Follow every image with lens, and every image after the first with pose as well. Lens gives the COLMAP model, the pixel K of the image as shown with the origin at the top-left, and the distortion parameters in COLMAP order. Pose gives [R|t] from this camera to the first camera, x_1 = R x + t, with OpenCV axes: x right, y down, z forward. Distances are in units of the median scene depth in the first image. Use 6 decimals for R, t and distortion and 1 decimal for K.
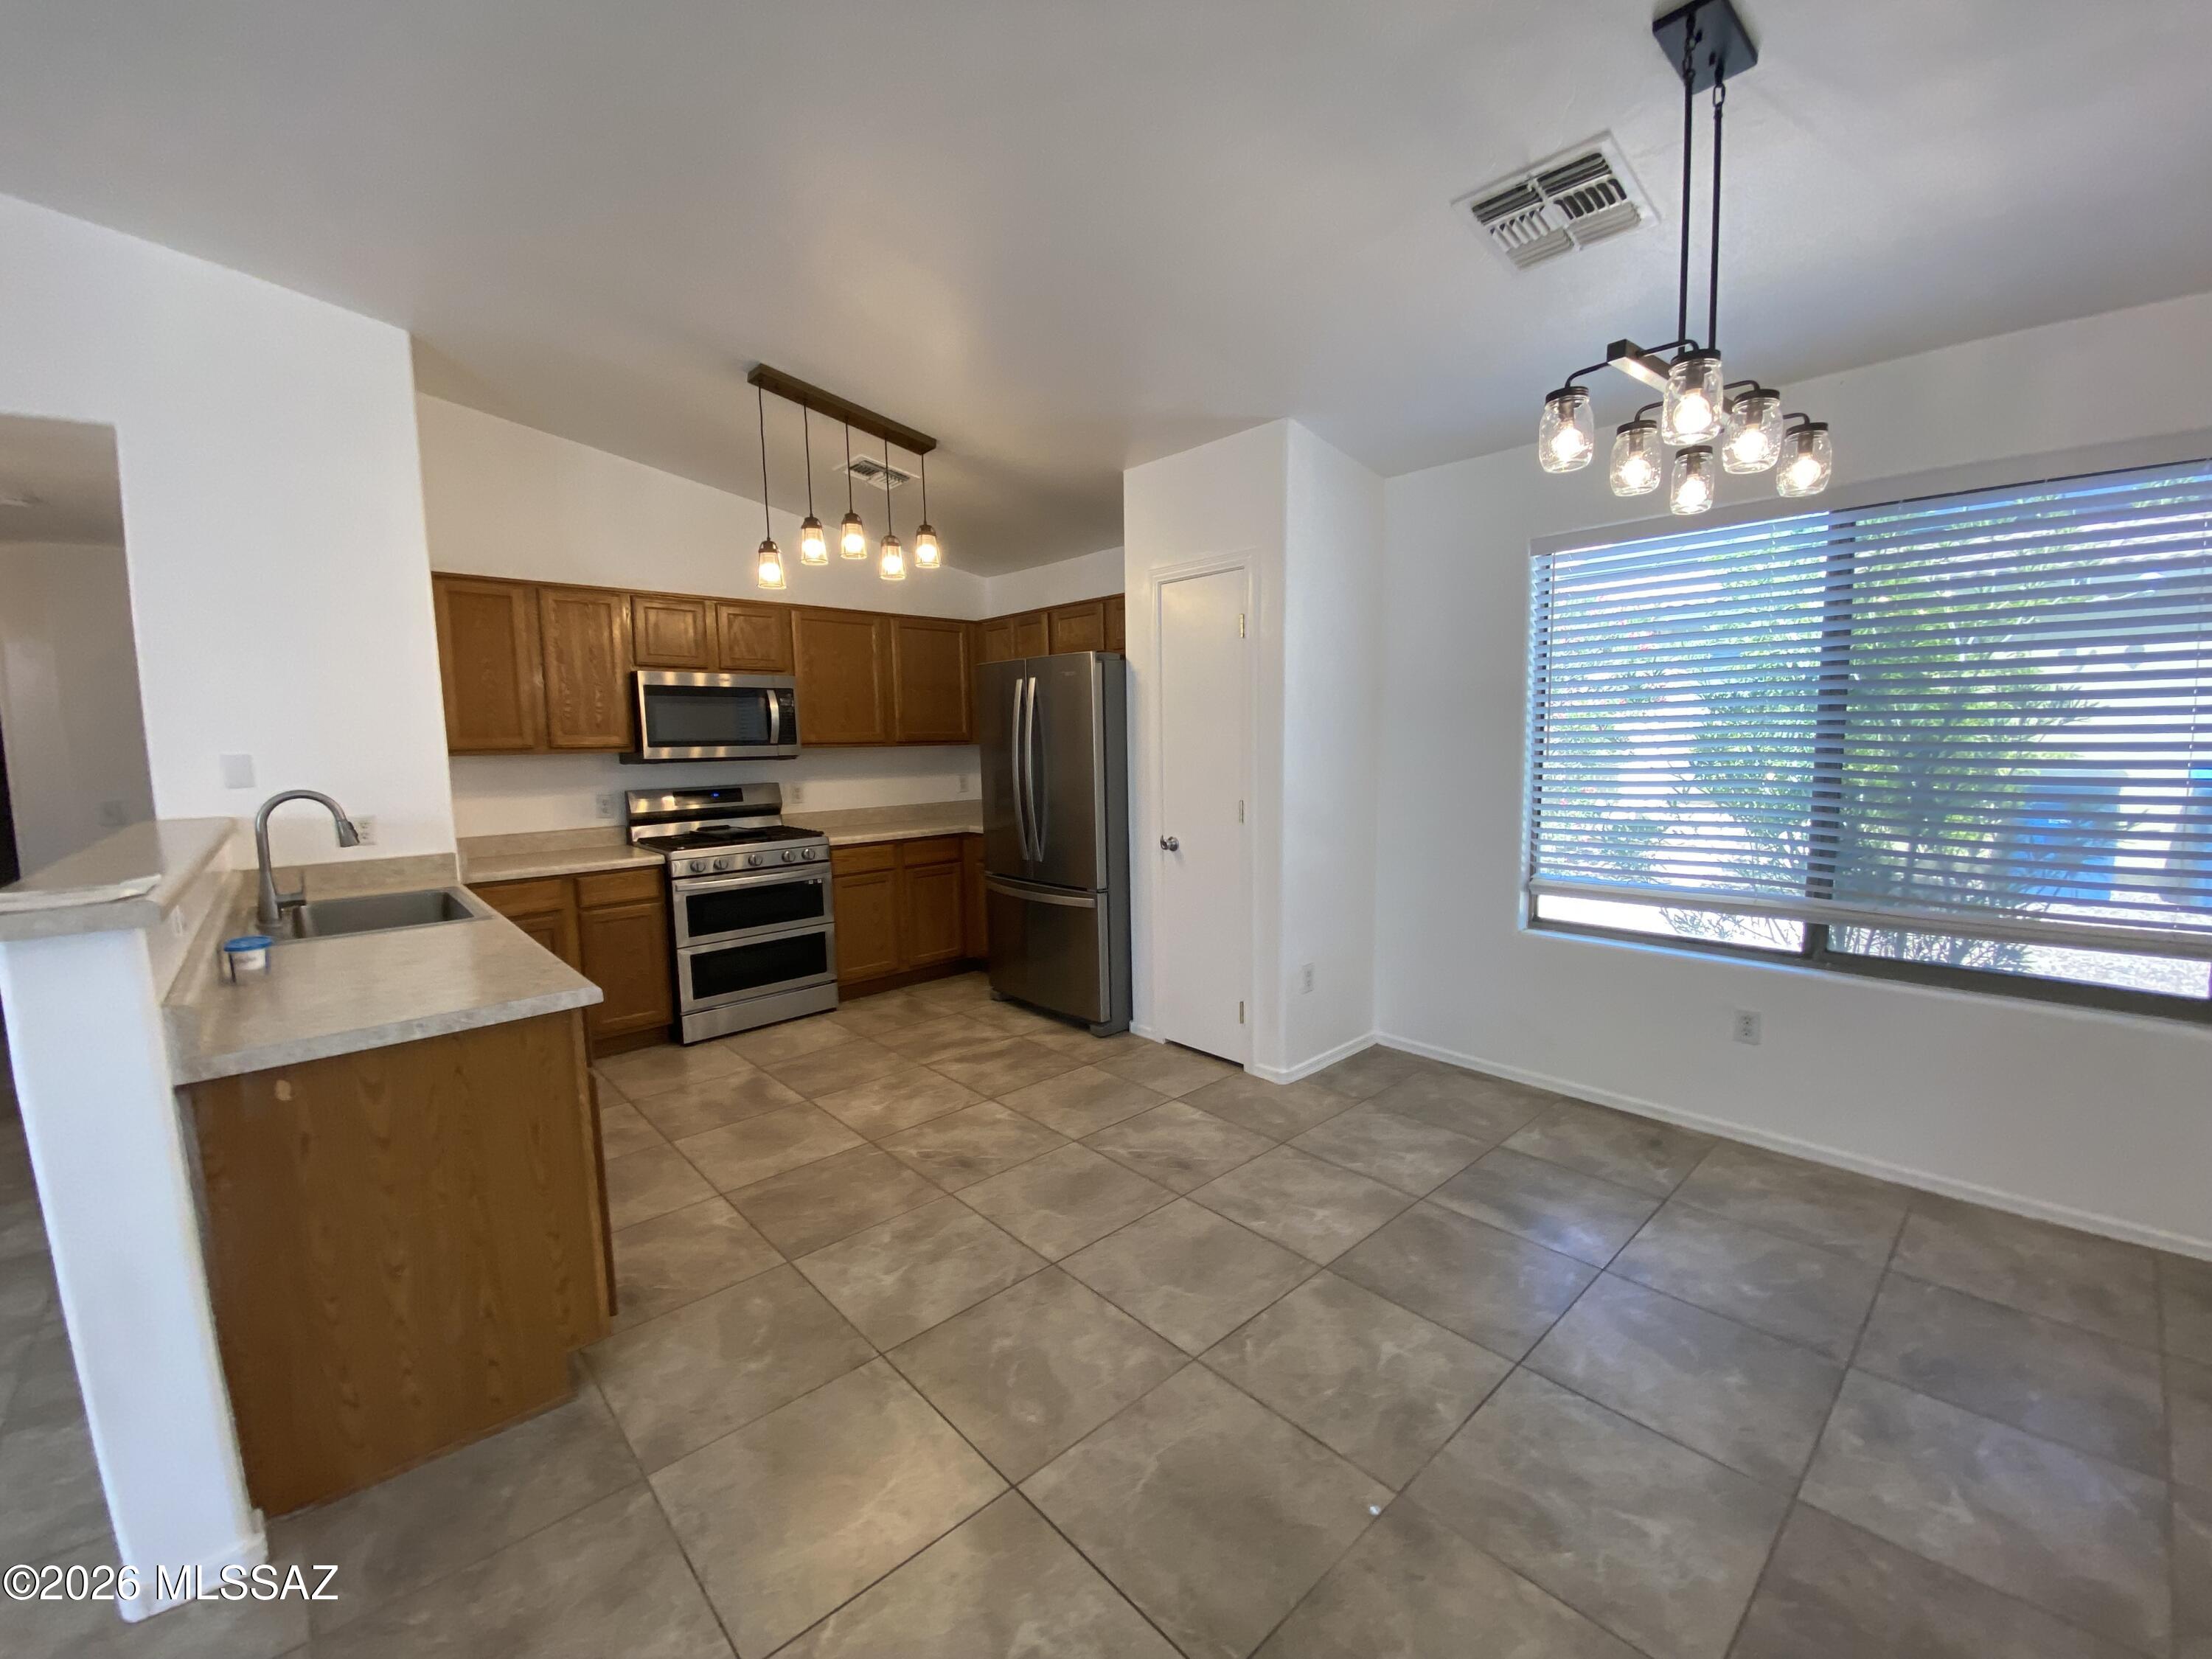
lens RADIAL K [[899.9, 0, 1115.1], [0, 899.9, 825.3], [0, 0, 1]] dist [0.014017, -0.018000]
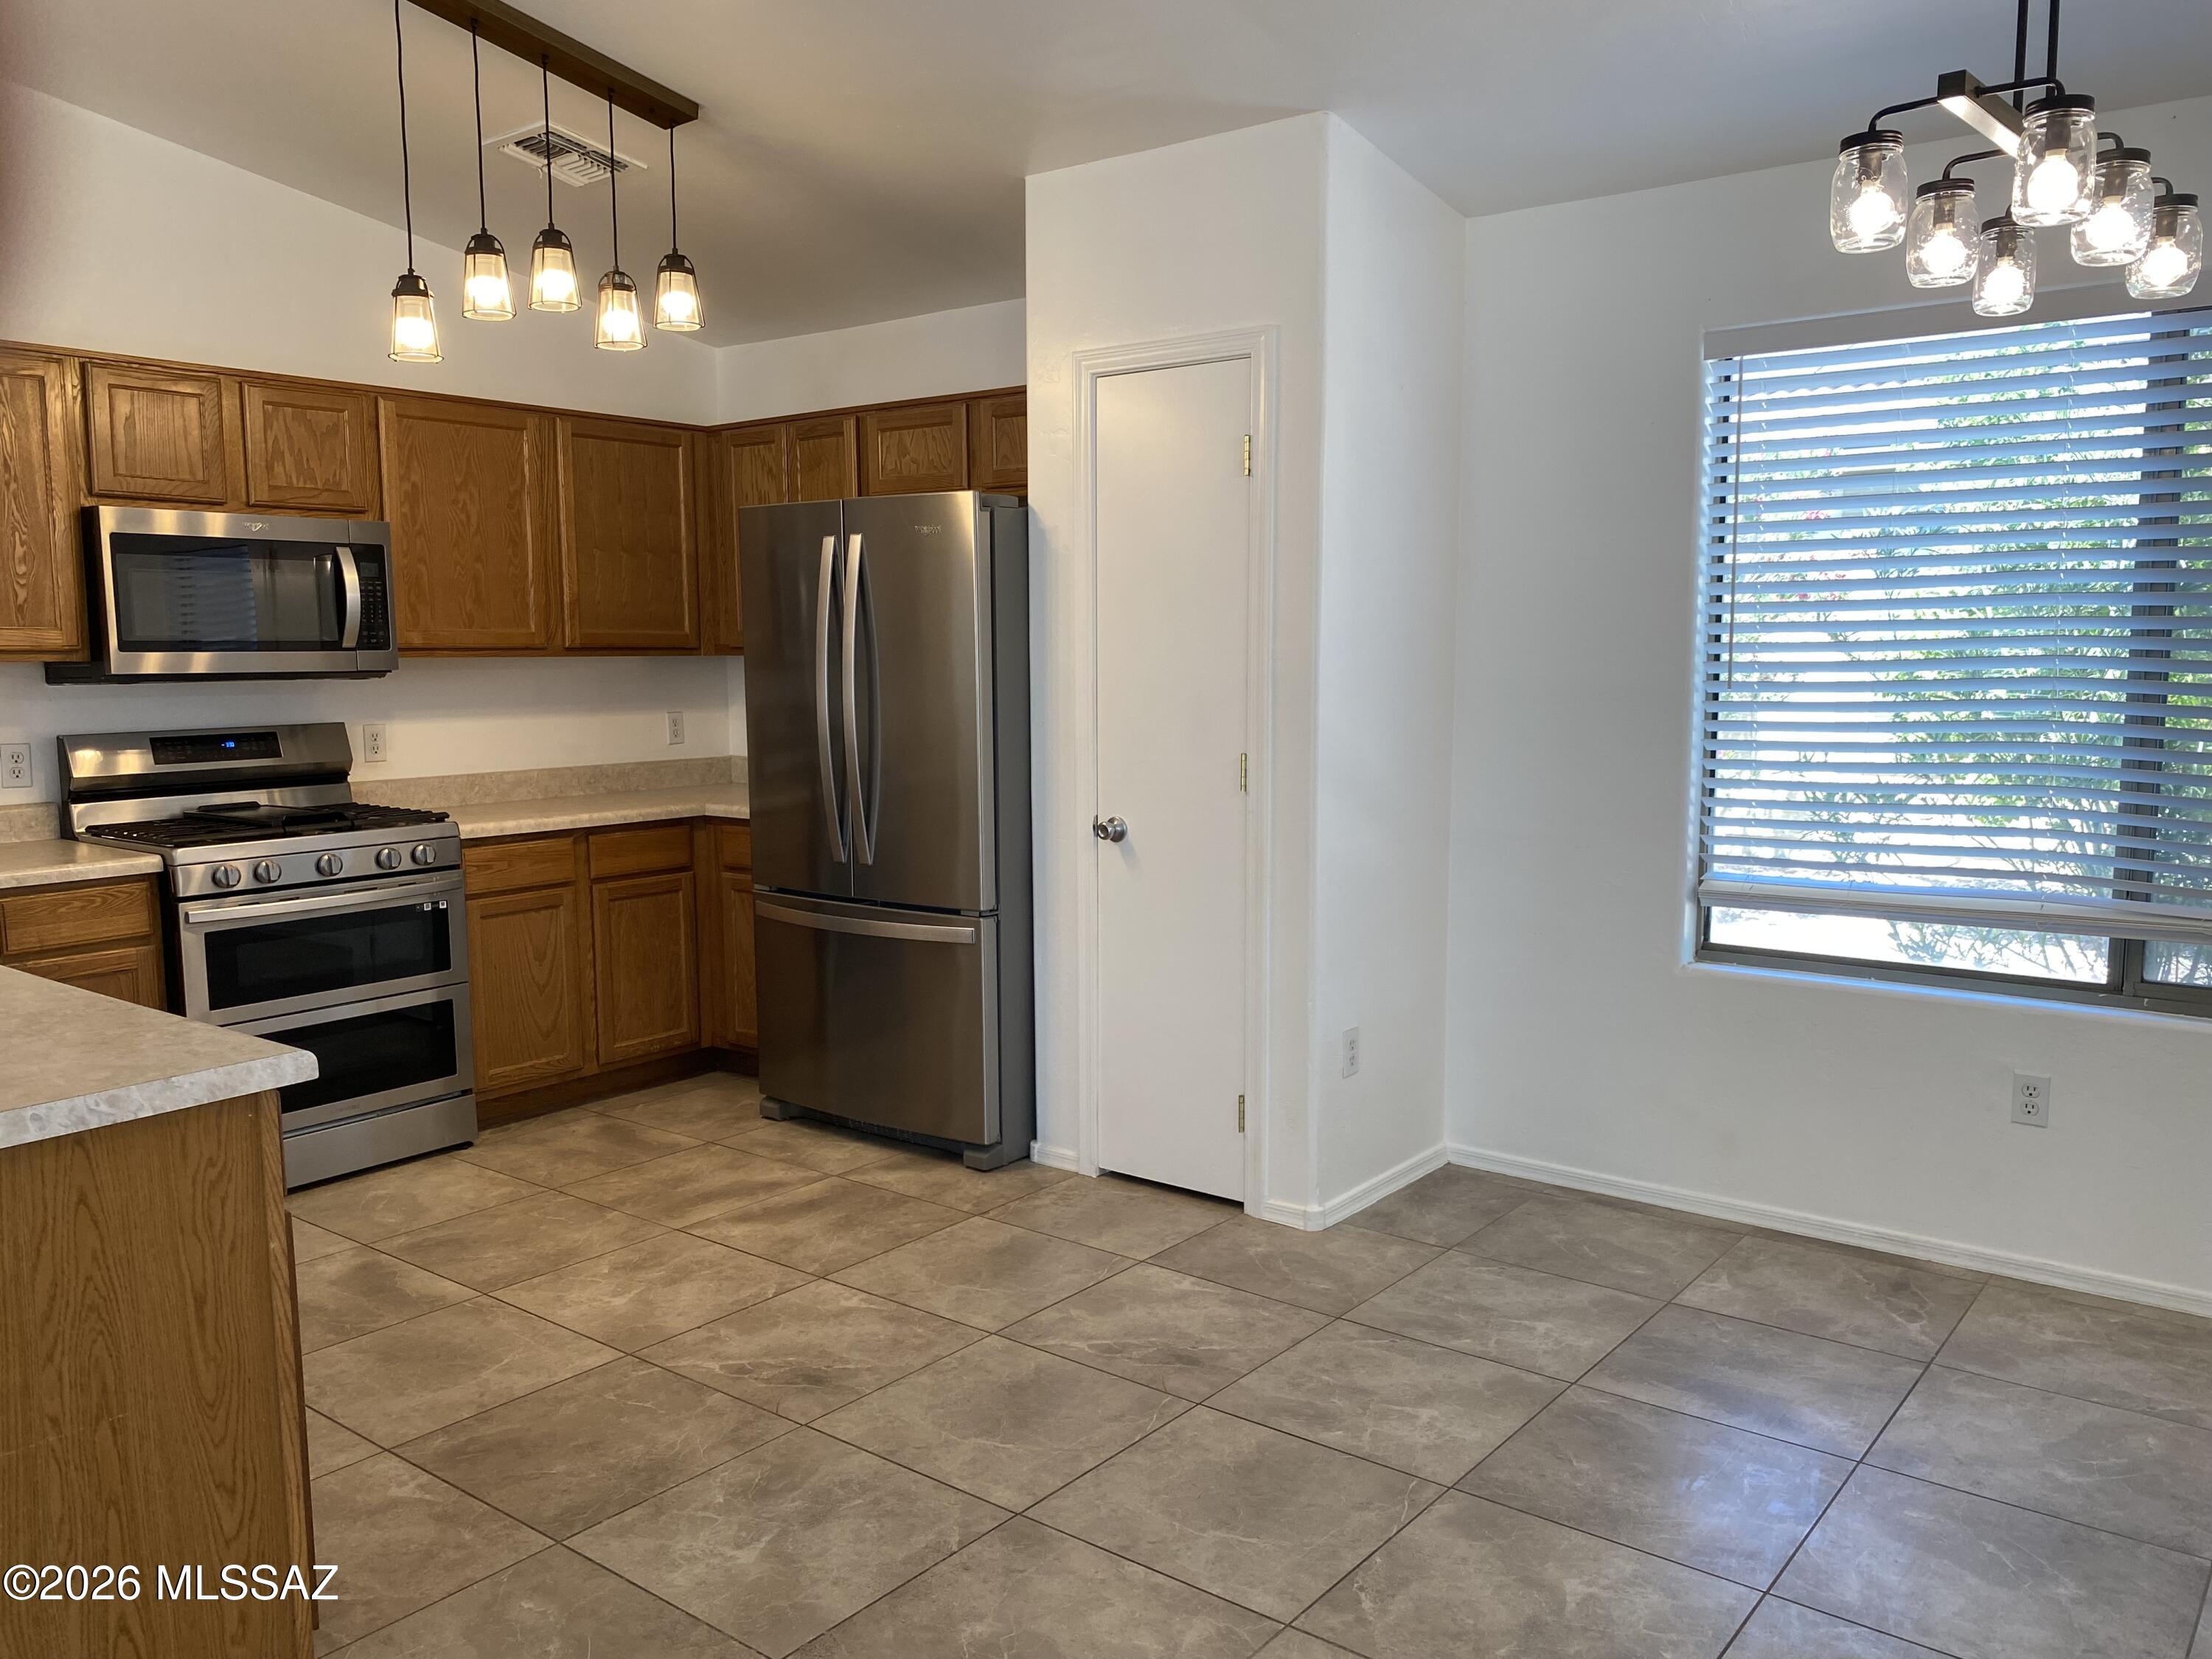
lens RADIAL K [[1691.5, 0, 1114.3], [0, 1691.5, 832.9], [0, 0, 1]] dist [0.019980, -0.022692]
pose [[0.986579, -0.004740, 0.163214, -0.124349], [0.003764, 0.999973, 0.006287, 0.017283], [-0.163240, -0.005588, 0.986571, -0.080876]]
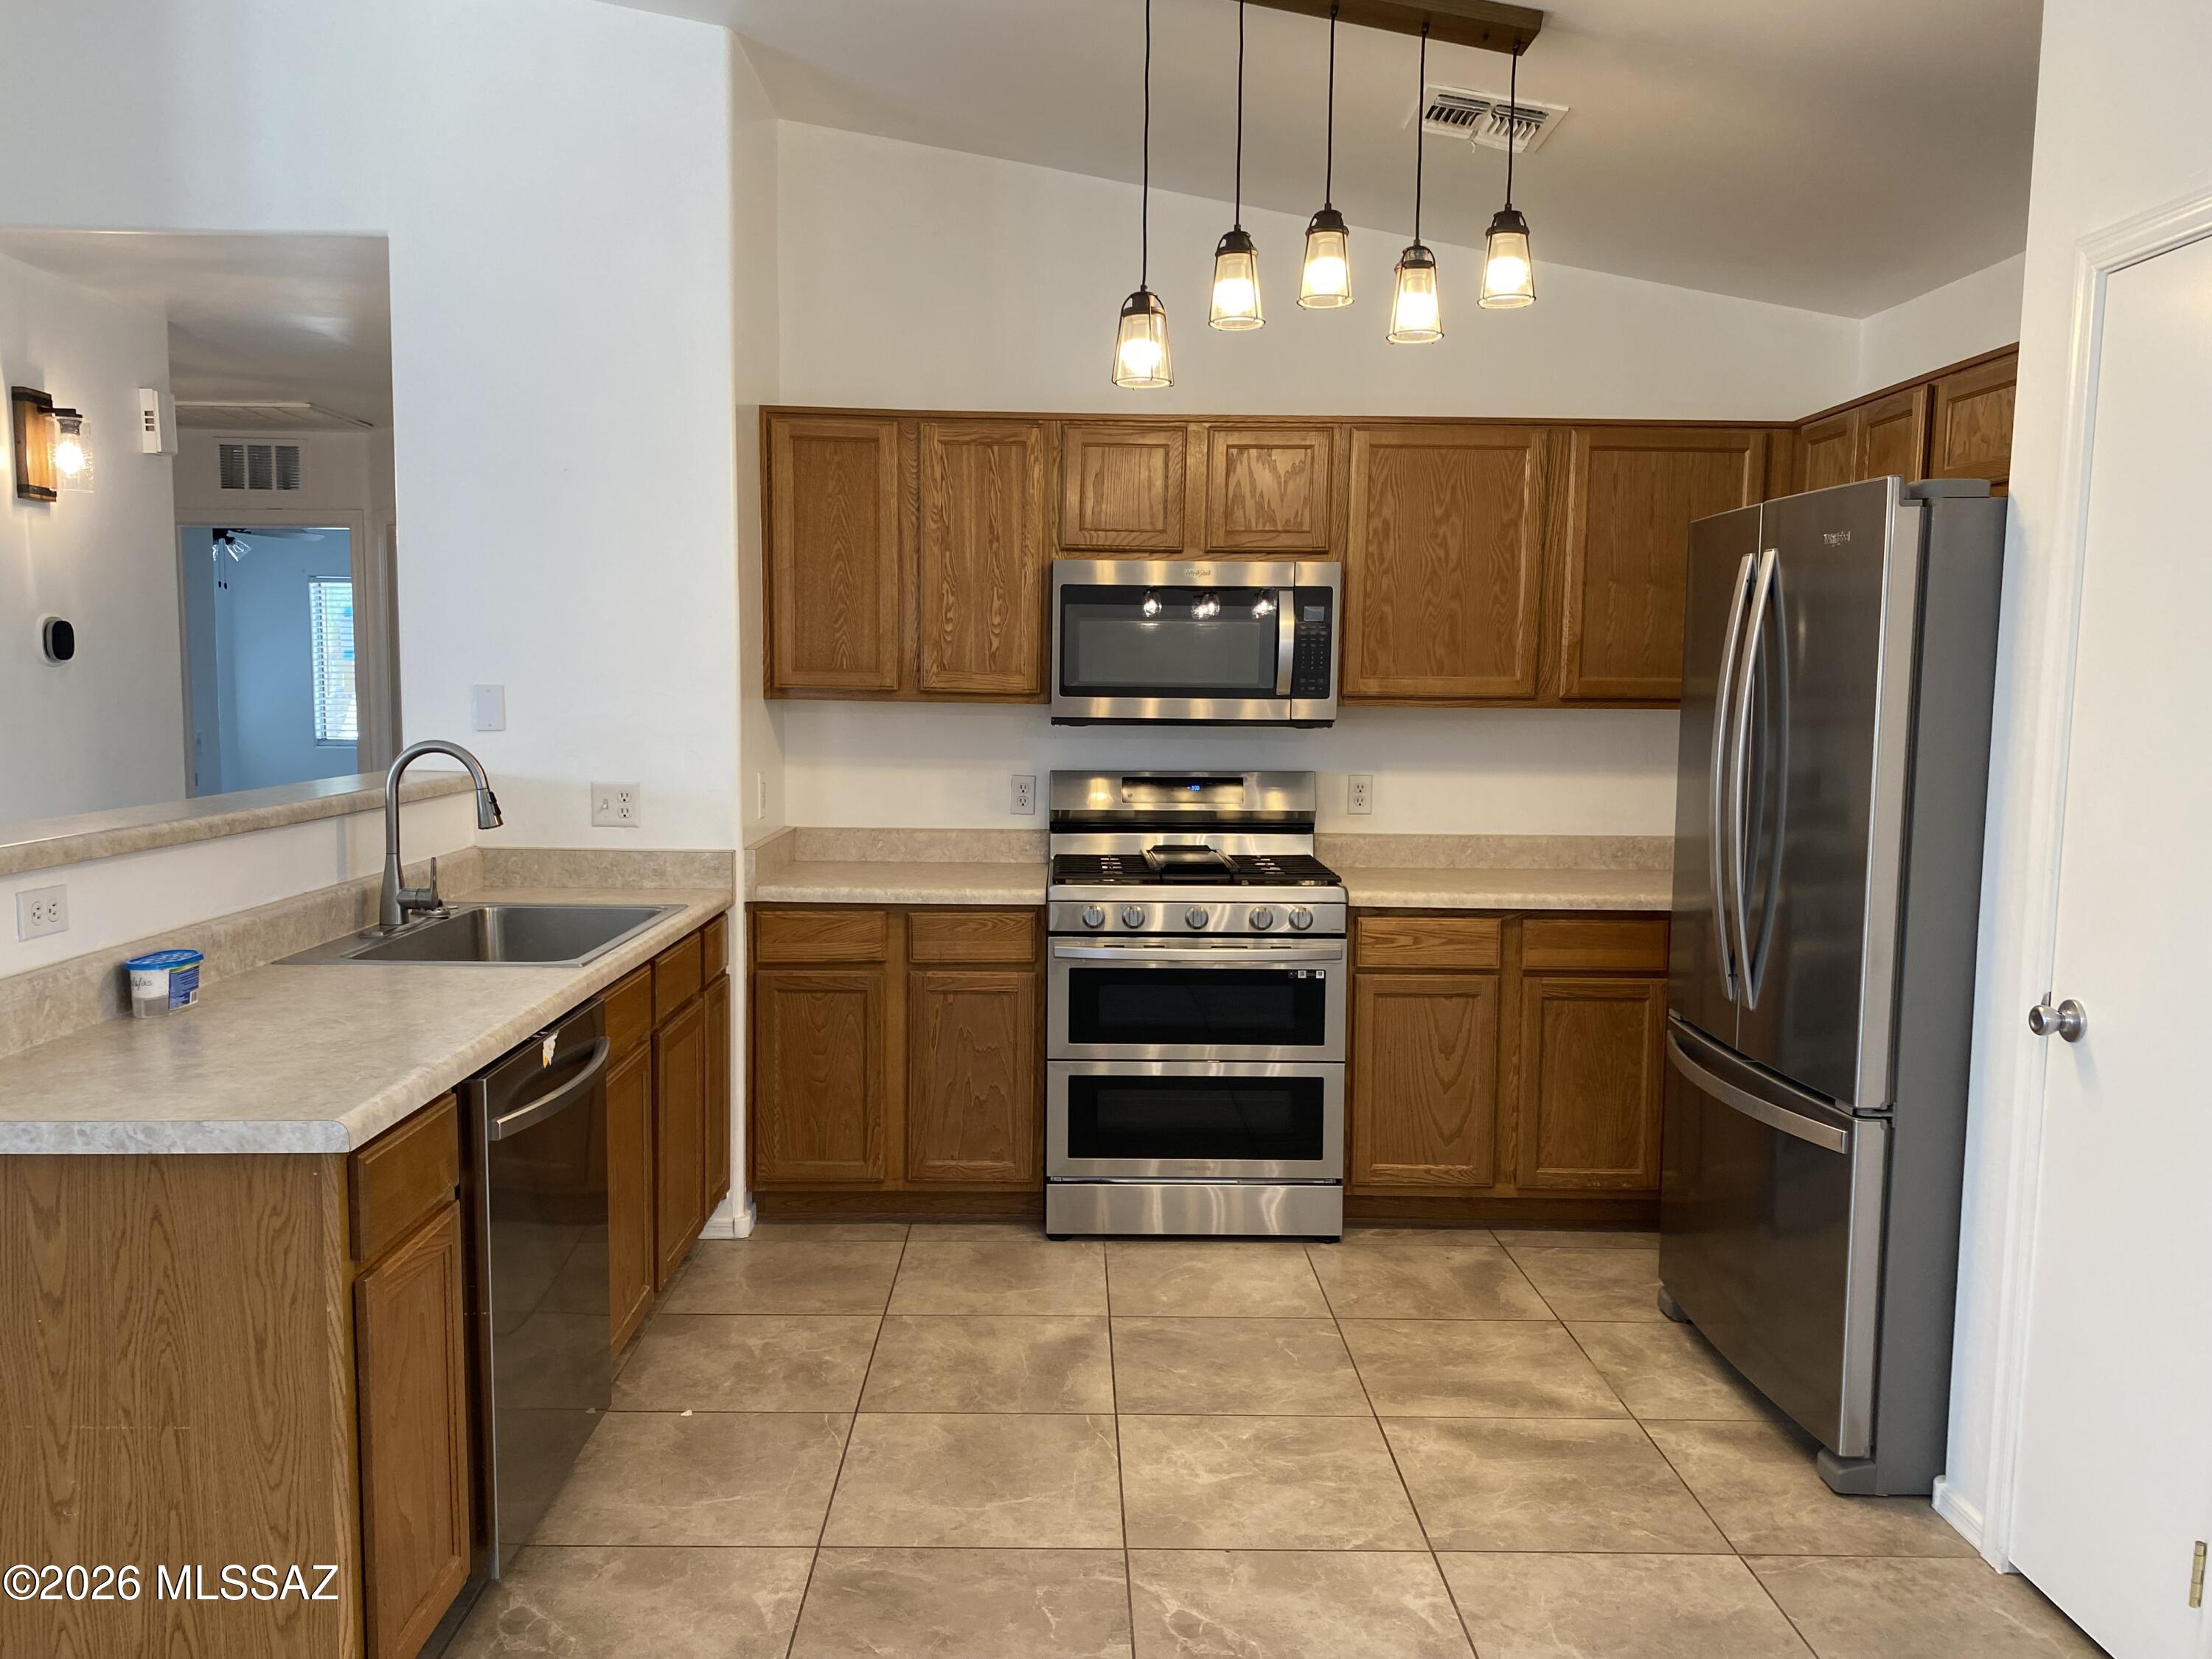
lens RADIAL K [[1691.5, 0, 1073.5], [0, 1691.5, 844.8], [0, 0, 1]] dist [0.019980, -0.022692]
pose [[0.736296, 0.094650, -0.670007, 0.232828], [-0.094853, 0.994829, 0.036300, -0.038337], [0.669979, 0.036825, 0.741466, 0.272092]]
